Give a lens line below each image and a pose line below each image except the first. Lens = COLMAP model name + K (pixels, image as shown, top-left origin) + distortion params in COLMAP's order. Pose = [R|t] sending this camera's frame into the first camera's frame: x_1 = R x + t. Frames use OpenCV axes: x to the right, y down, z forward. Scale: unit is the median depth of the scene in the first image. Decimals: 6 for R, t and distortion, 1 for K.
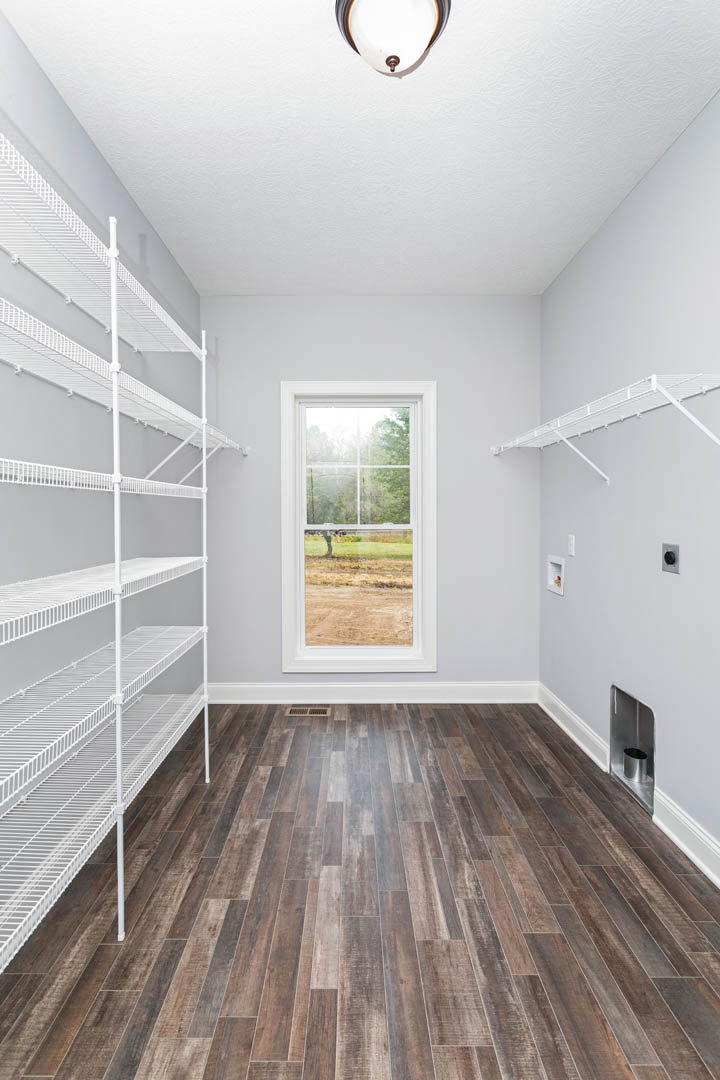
lens RADIAL K [[512.0, 0, 352.4], [0, 512.0, 526.5], [0, 0, 1]] dist [-0.004339, 0.000017]
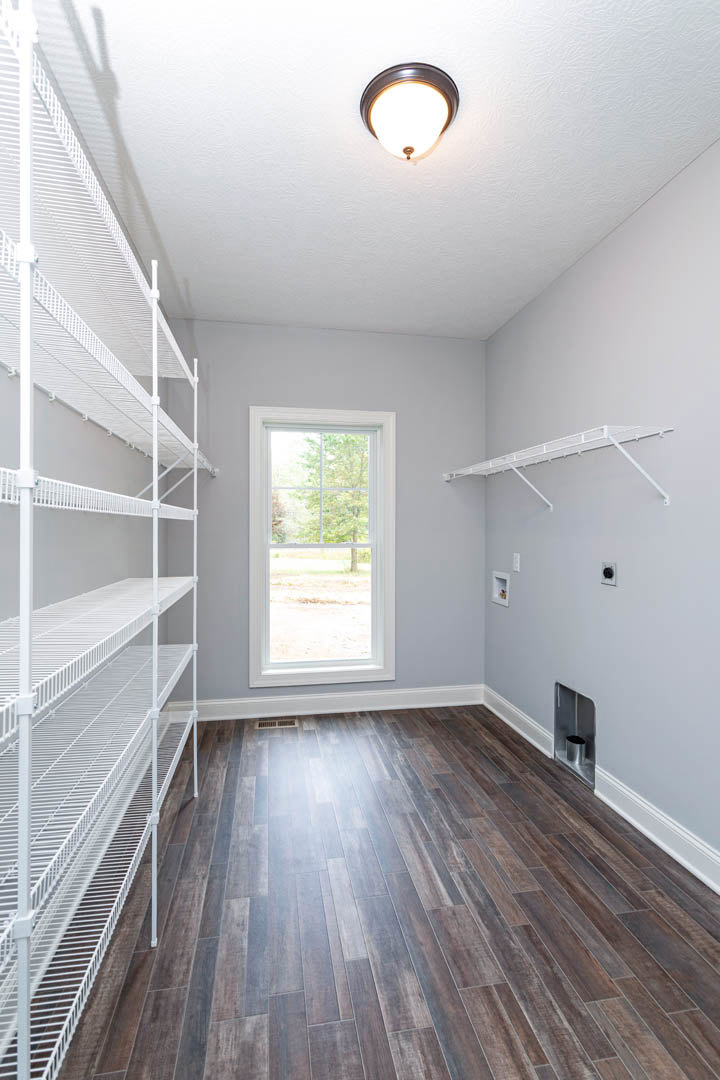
lens RADIAL K [[506.5, 0, 357.8], [0, 506.5, 536.6], [0, 0, 1]] dist [0.001331, -0.000305]
pose [[0.984966, 0.001373, 0.172741, -0.193979], [0.000728, 0.999927, -0.012099, -0.012628], [-0.172745, 0.012043, 0.984893, -0.091469]]
